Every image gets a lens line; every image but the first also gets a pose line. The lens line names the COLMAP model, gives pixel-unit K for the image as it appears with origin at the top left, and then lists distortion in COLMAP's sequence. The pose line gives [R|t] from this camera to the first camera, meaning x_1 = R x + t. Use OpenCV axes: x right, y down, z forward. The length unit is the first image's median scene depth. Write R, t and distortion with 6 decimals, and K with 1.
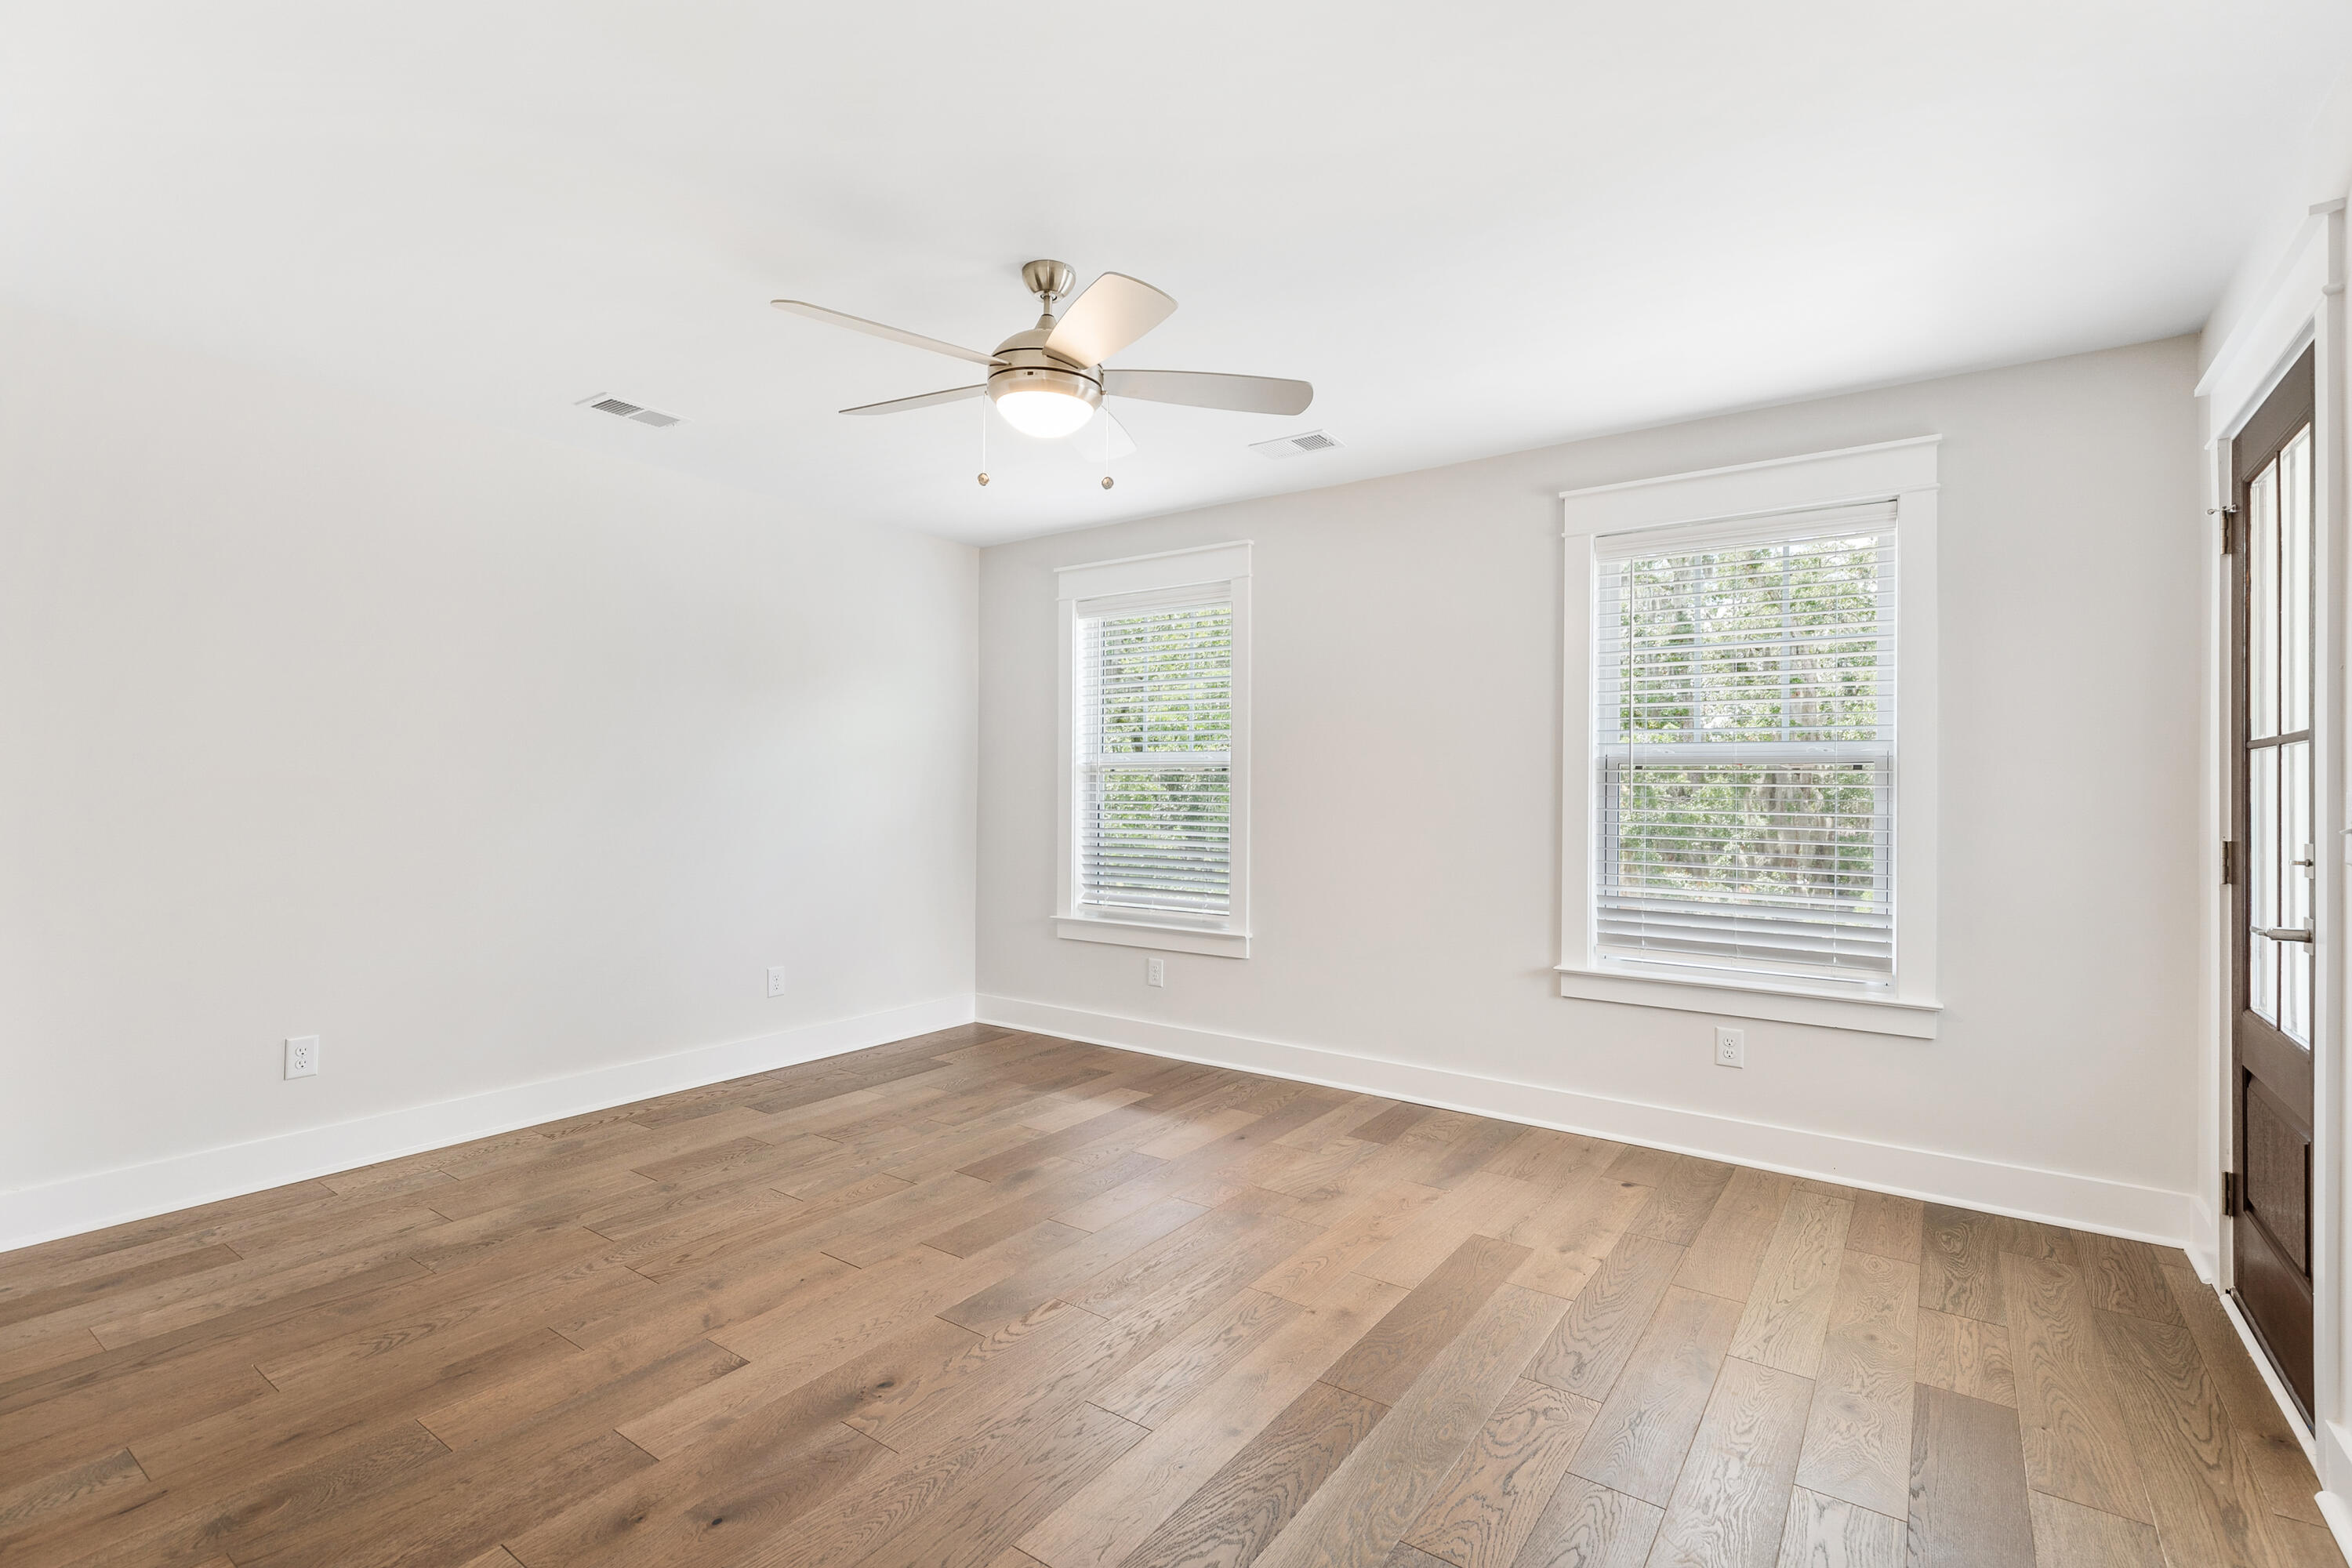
lens RADIAL K [[1081.5, 0, 1175.8], [0, 1081.5, 791.9], [0, 0, 1]] dist [-0.000946, -0.000104]
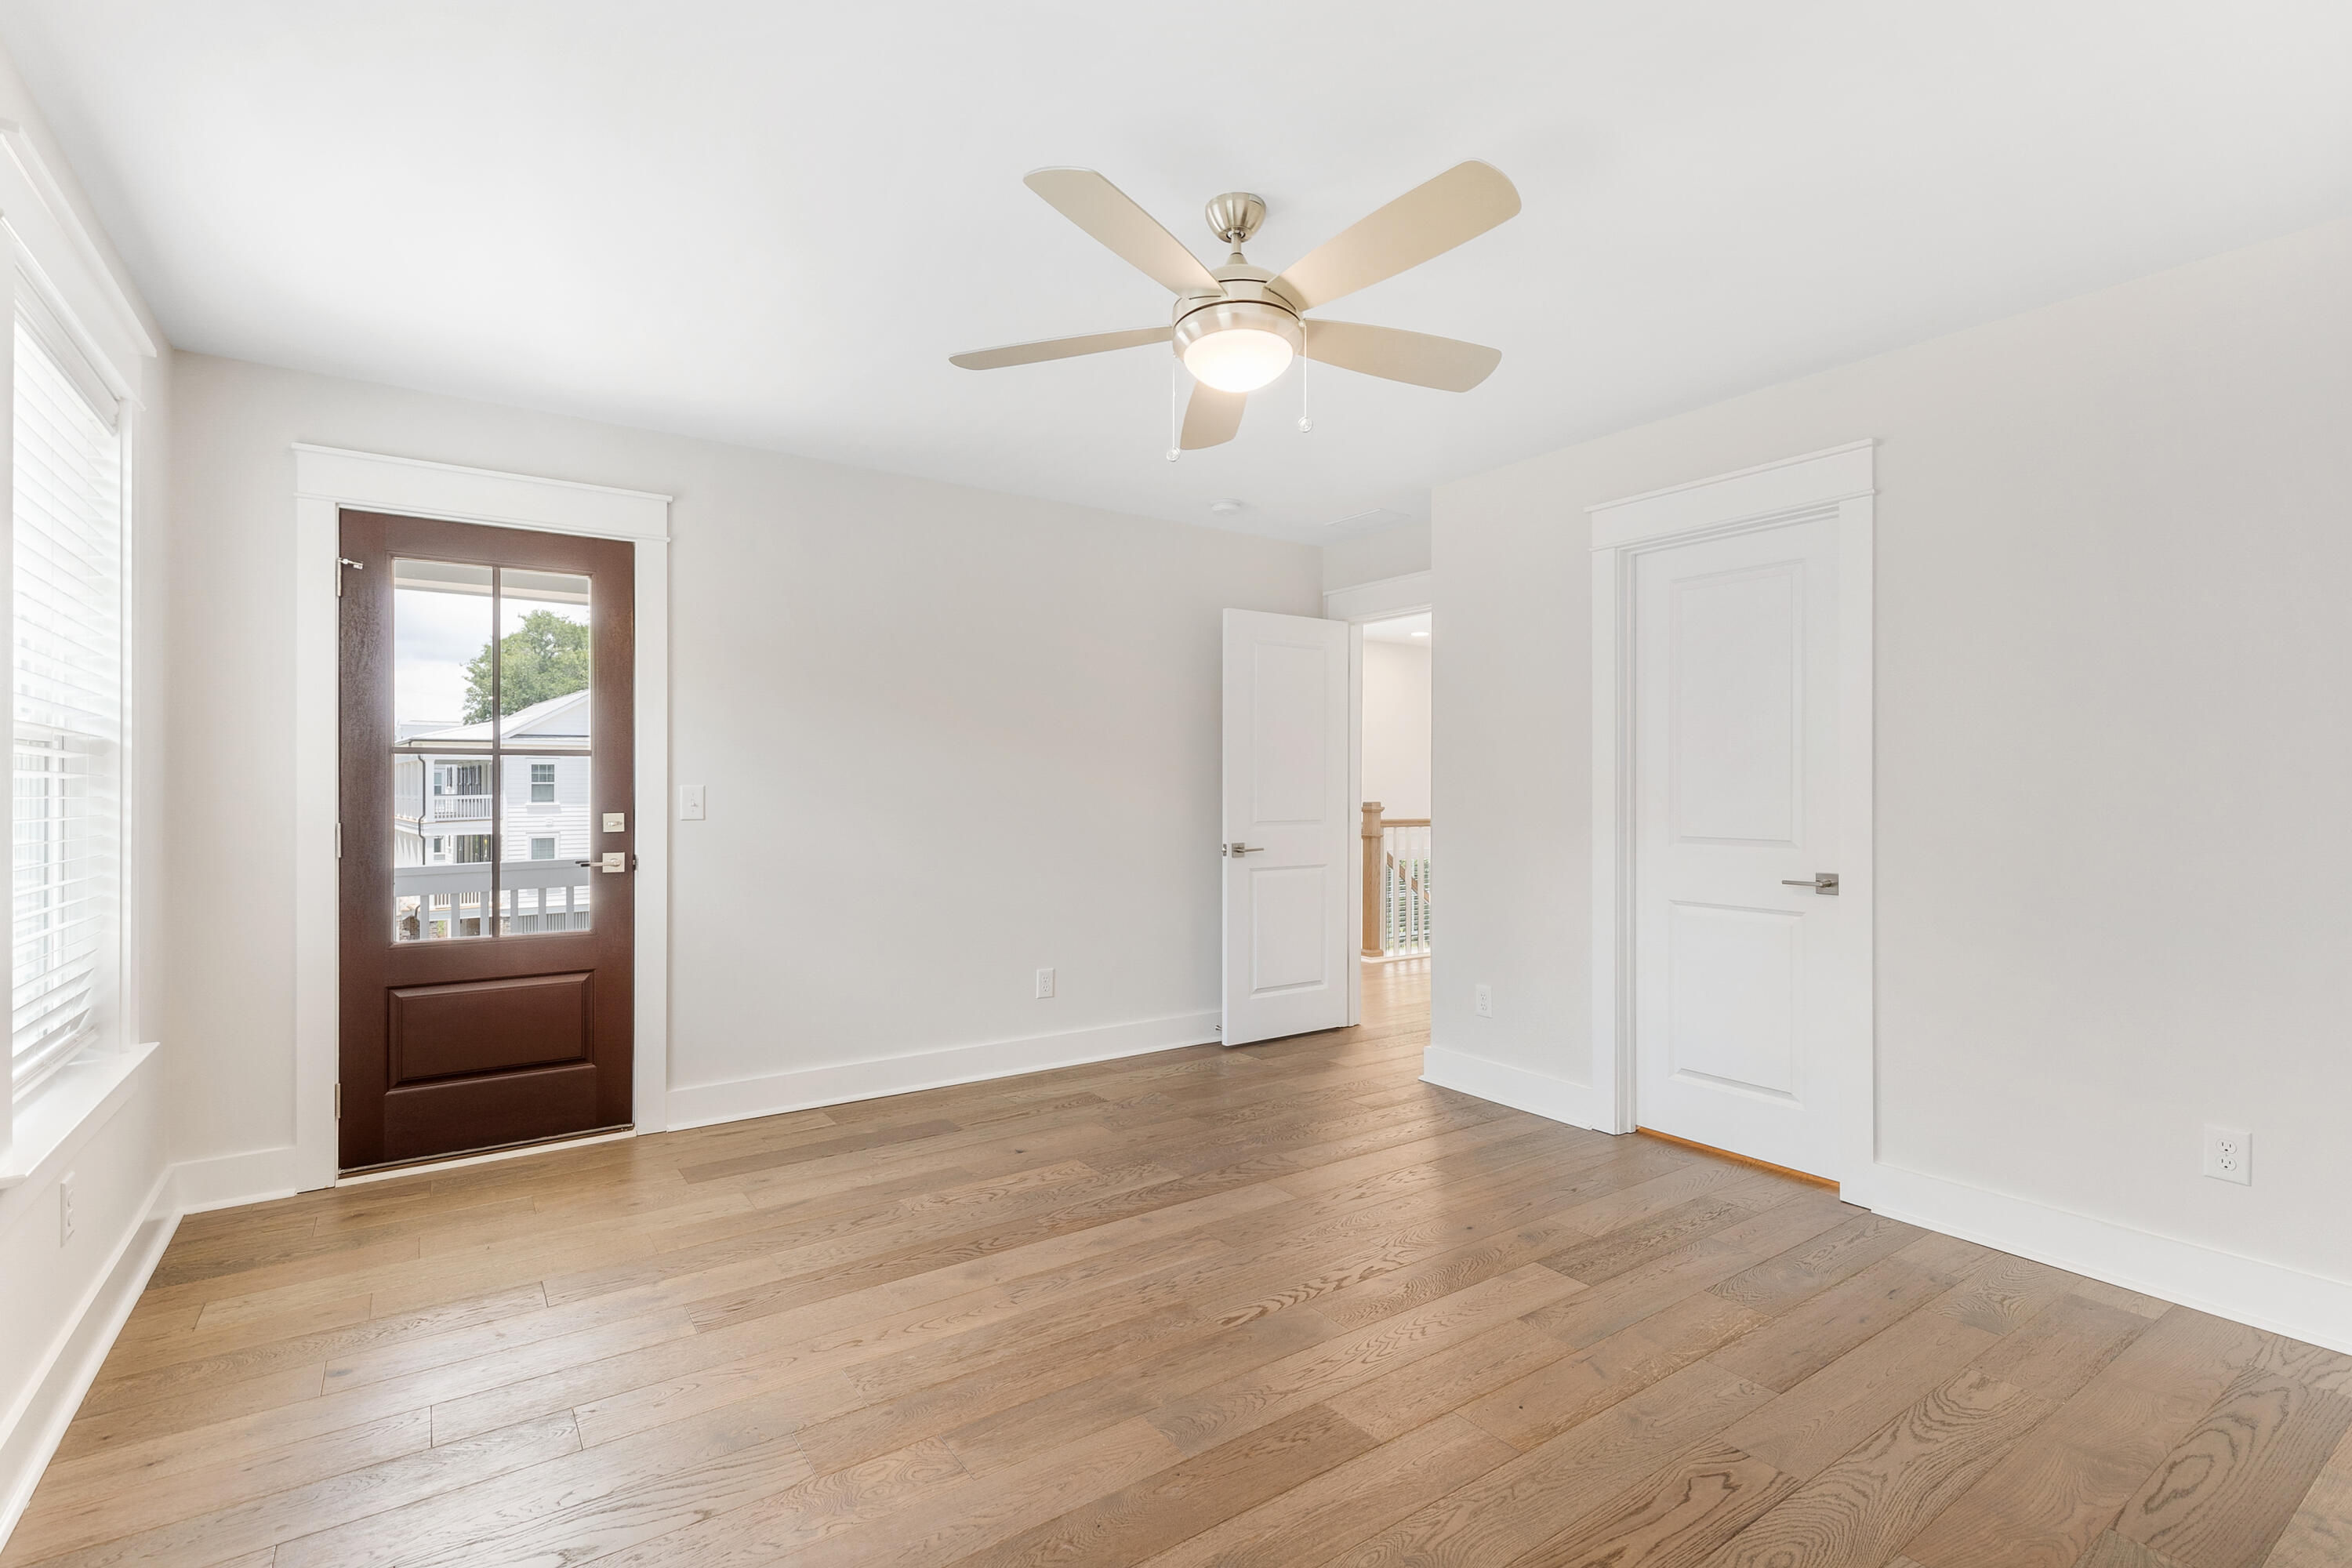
lens RADIAL K [[1081.5, 0, 1173.2], [0, 1081.5, 784.9], [0, 0, 1]] dist [-0.000946, -0.000104]
pose [[-0.943178, -0.005942, 0.332234, -0.389055], [-0.006977, 0.999974, -0.001924, -0.004754], [-0.332214, -0.004133, -0.943195, 1.960366]]
